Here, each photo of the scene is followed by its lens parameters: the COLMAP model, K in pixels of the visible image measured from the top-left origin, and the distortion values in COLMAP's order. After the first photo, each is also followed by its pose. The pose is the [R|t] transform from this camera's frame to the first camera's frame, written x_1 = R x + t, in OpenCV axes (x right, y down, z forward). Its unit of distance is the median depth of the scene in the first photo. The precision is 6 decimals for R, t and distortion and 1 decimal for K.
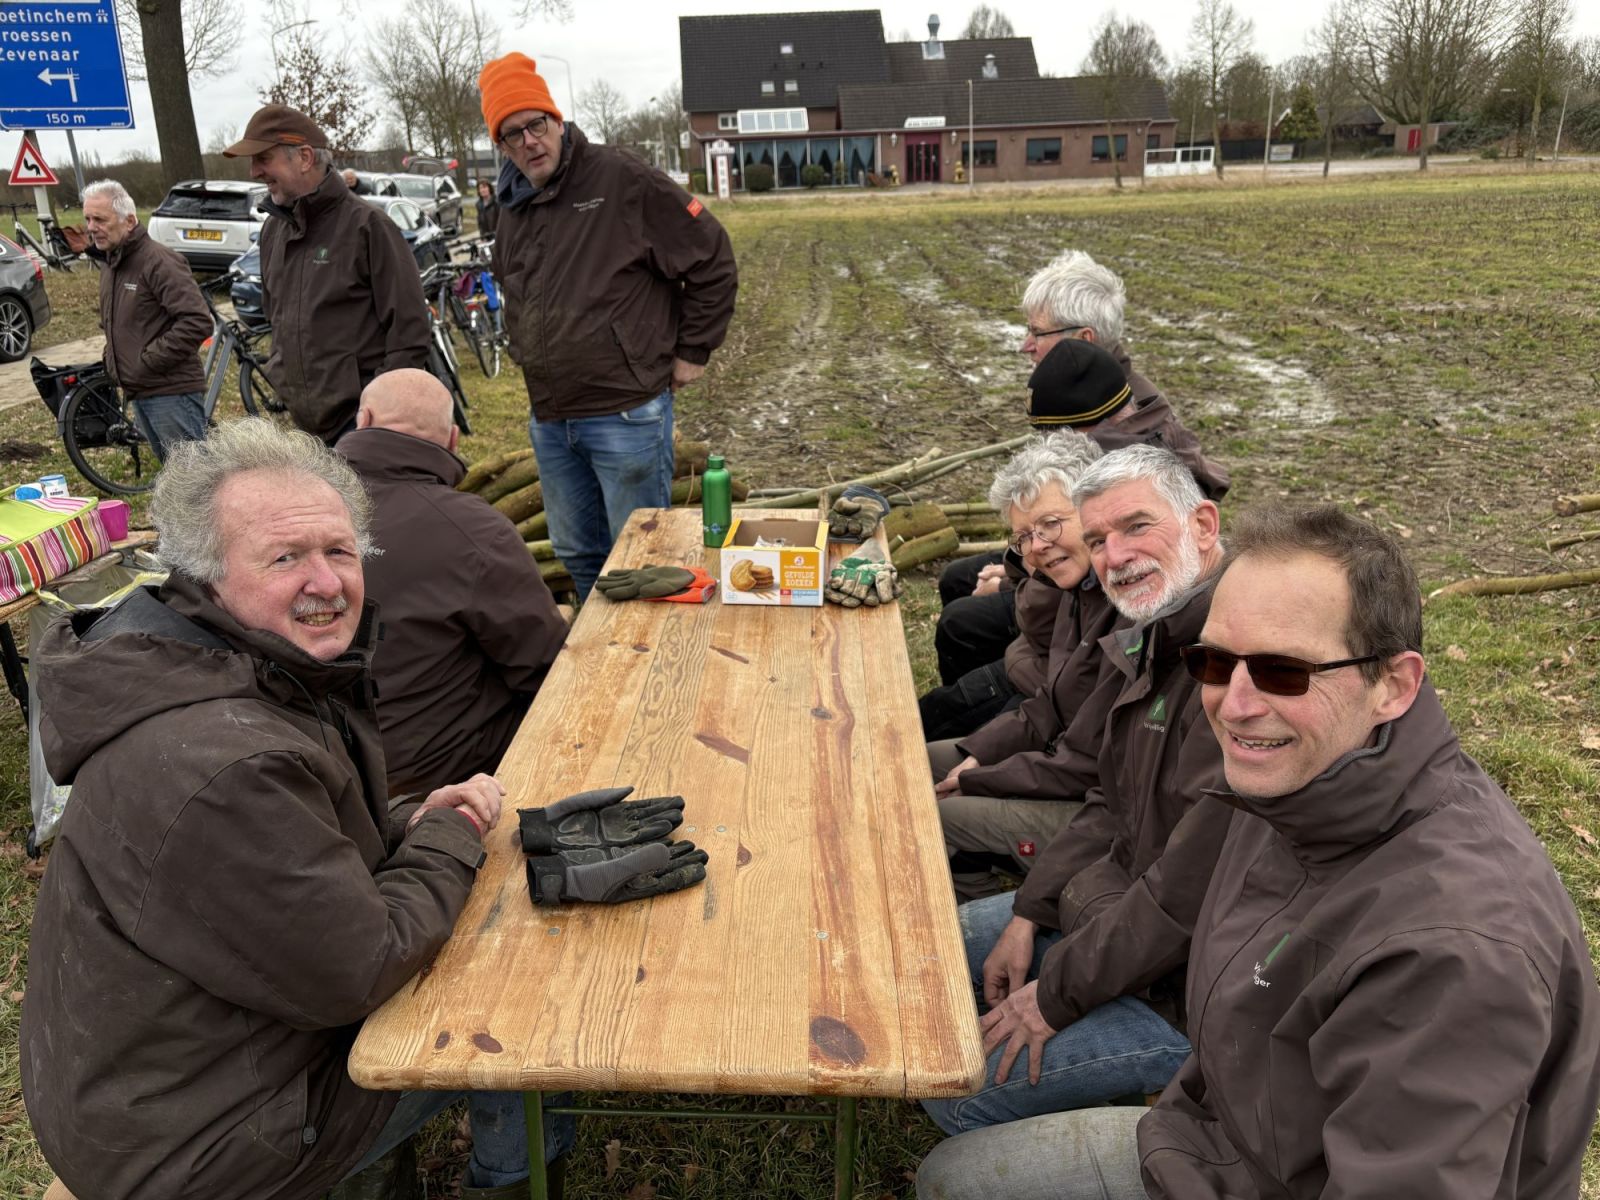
lens RADIAL K [[1211.0, 0, 801.5], [0, 1211.0, 595.8], [0, 0, 1]] dist [0.052252, -0.045923]
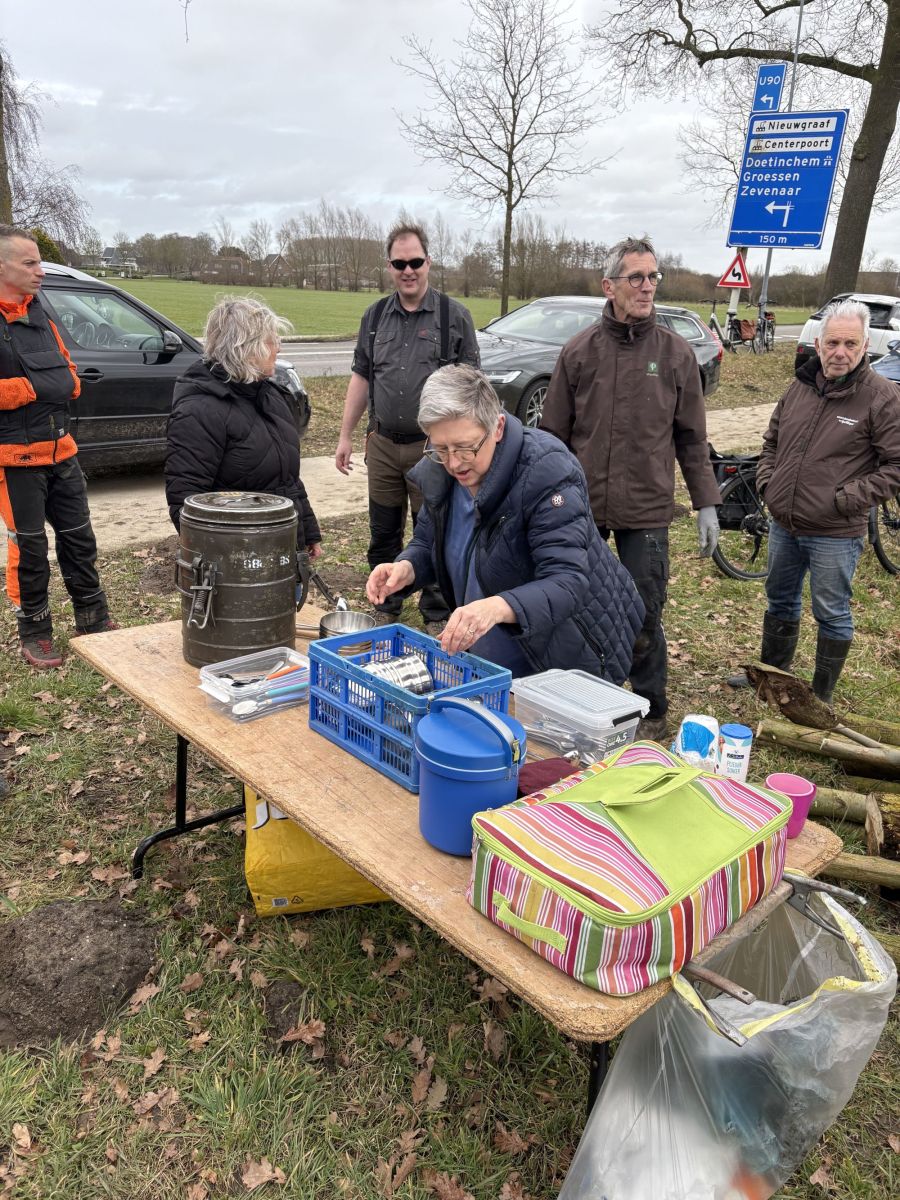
lens RADIAL K [[908.3, 0, 446.9], [0, 908.3, 596.8], [0, 0, 1]] dist [0.052252, -0.045923]
pose [[0.684663, 0.299530, -0.664469, -0.062351], [-0.303991, 0.945928, 0.113177, -0.027006], [0.662440, 0.124505, 0.738696, 0.078115]]
